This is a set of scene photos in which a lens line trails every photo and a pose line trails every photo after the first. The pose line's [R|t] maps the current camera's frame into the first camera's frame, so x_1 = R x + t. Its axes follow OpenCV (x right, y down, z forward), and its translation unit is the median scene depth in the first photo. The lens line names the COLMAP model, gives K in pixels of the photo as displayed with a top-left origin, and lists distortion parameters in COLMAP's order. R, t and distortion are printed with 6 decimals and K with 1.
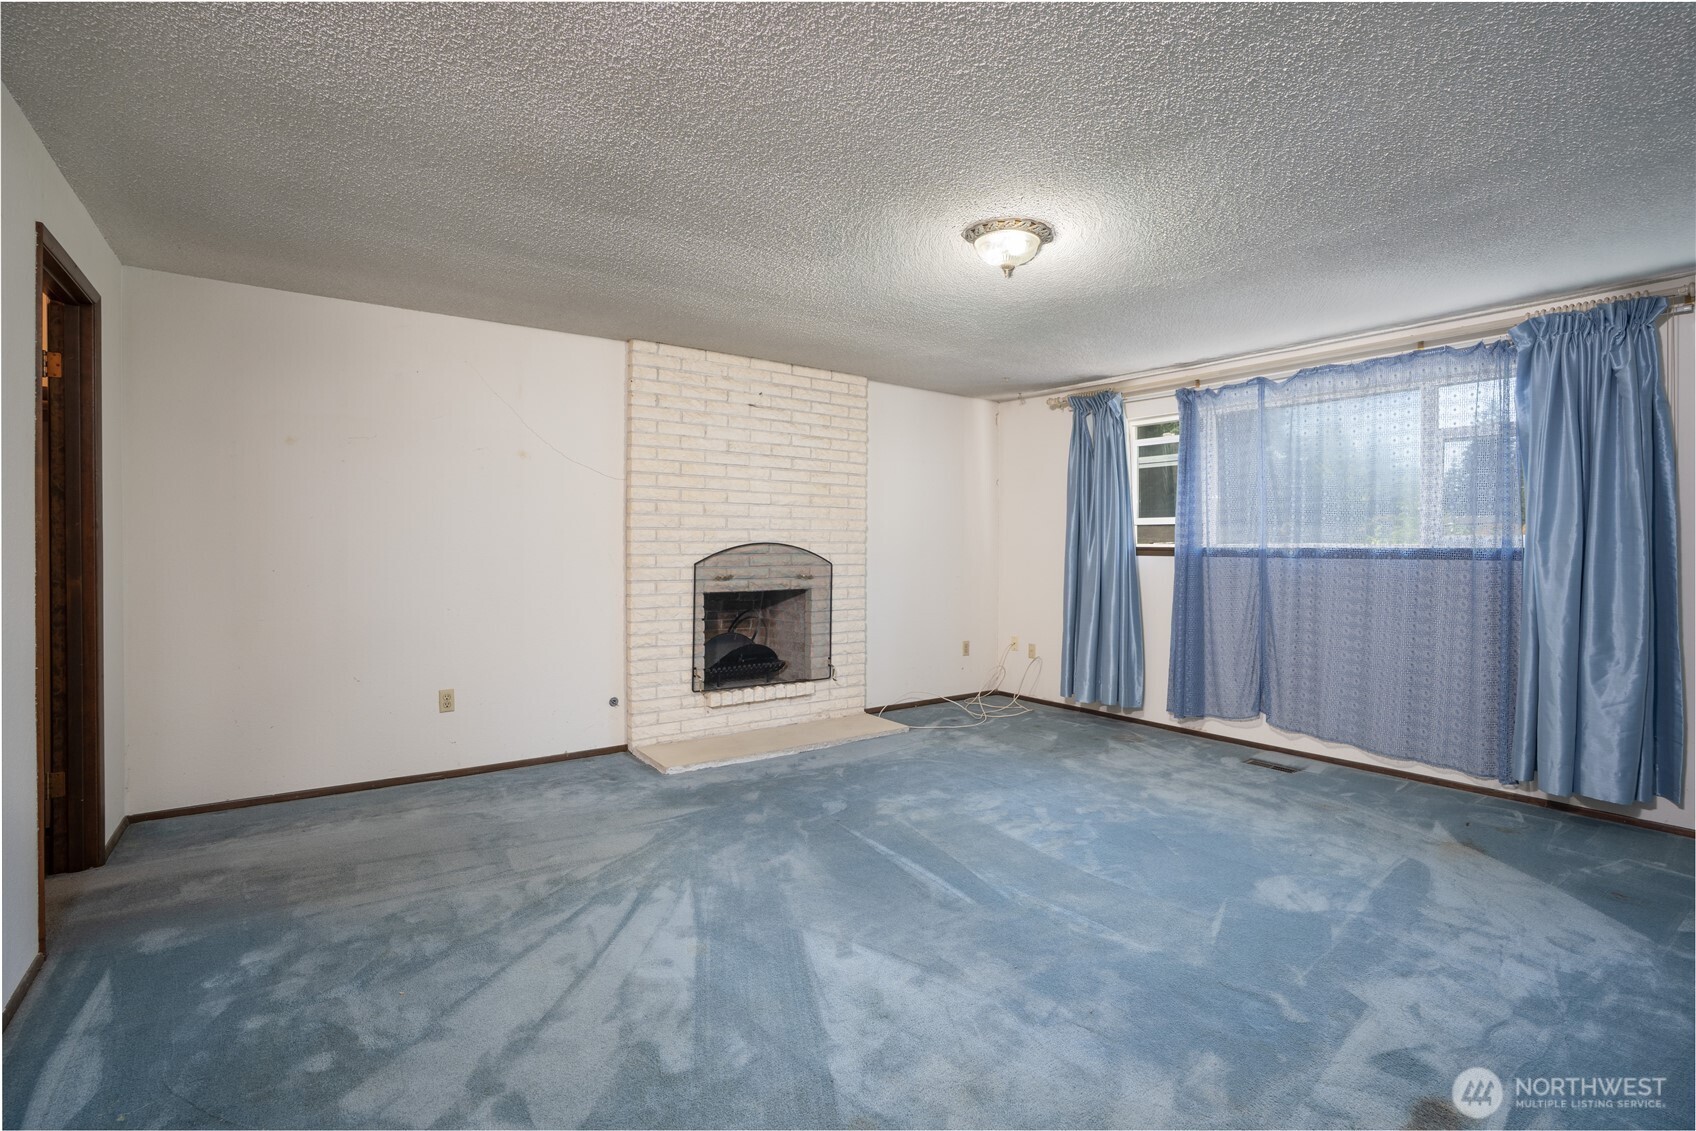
lens RADIAL K [[781.5, 0, 850.7], [0, 781.5, 552.9], [0, 0, 1]] dist [-0.069878, 0.027540]
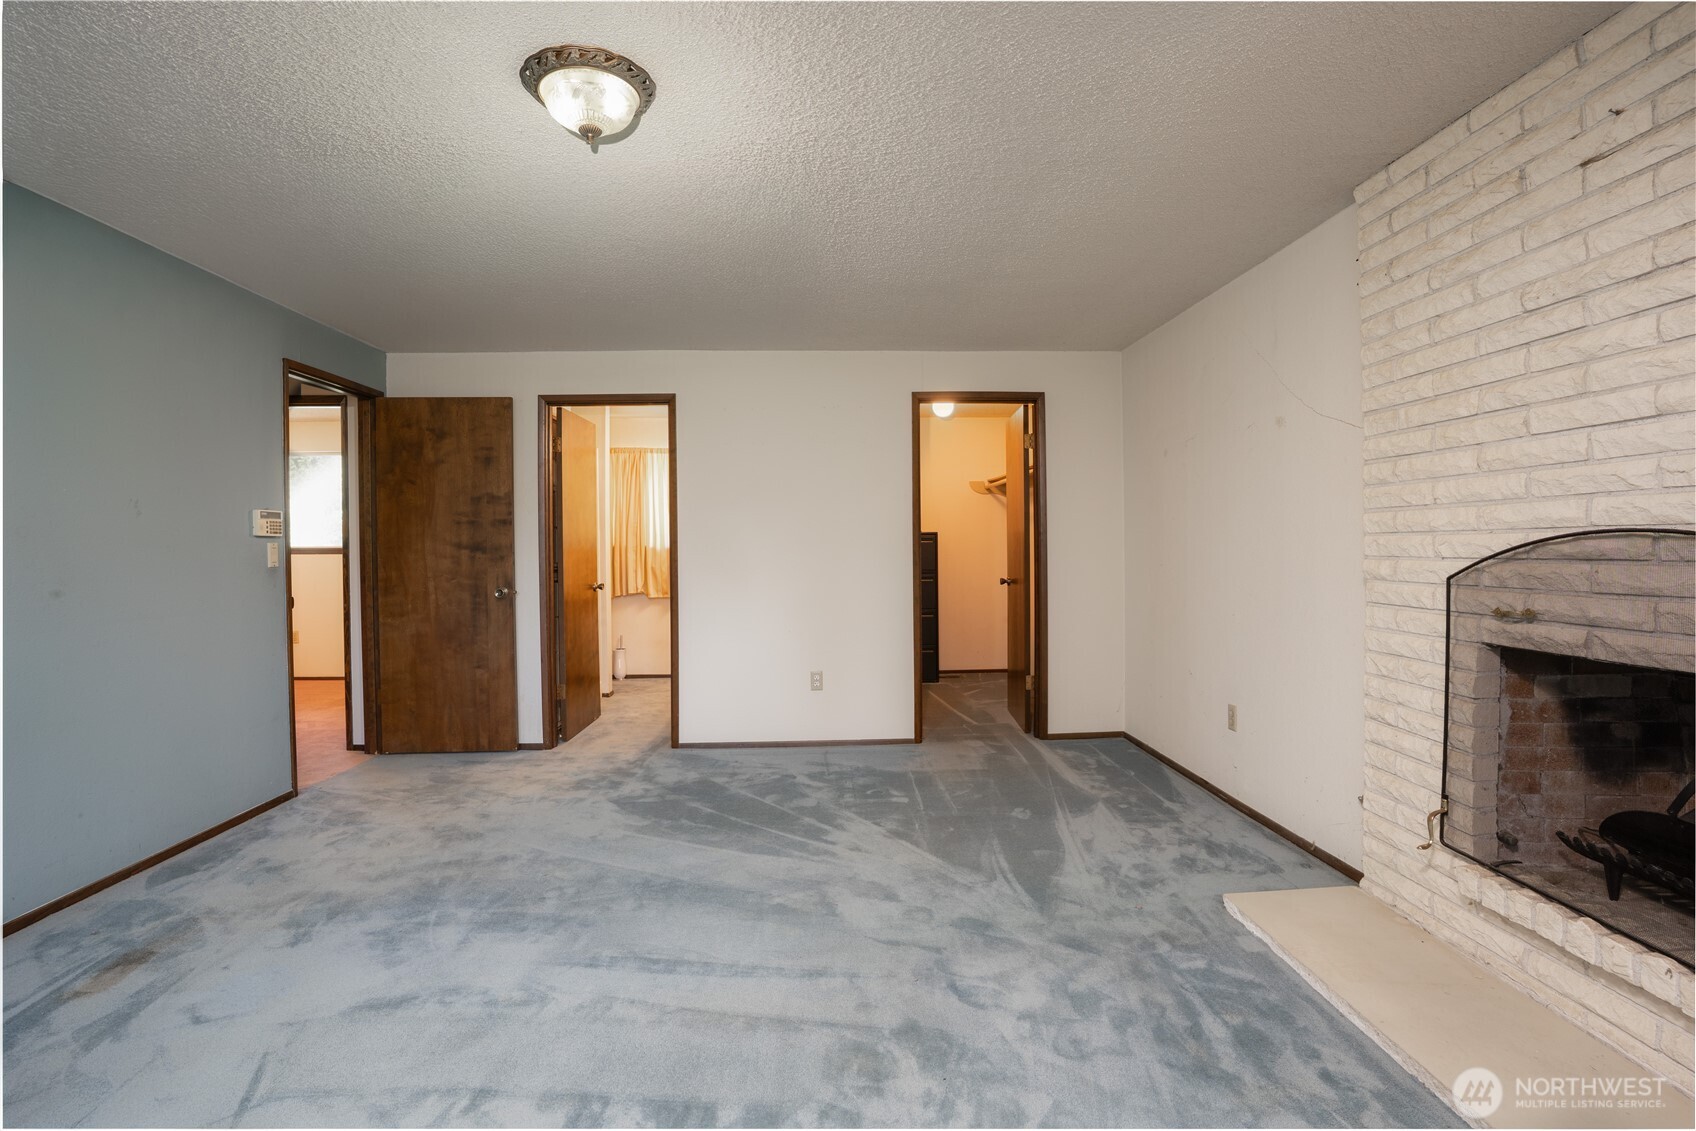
lens RADIAL K [[781.5, 0, 850.7], [0, 781.5, 552.9], [0, 0, 1]] dist [-0.069878, 0.027540]
pose [[-0.555959, 0.006182, -0.831187, 0.377904], [-0.004471, 0.999936, 0.010427, -0.004261], [0.831198, 0.009513, -0.555896, 0.928612]]
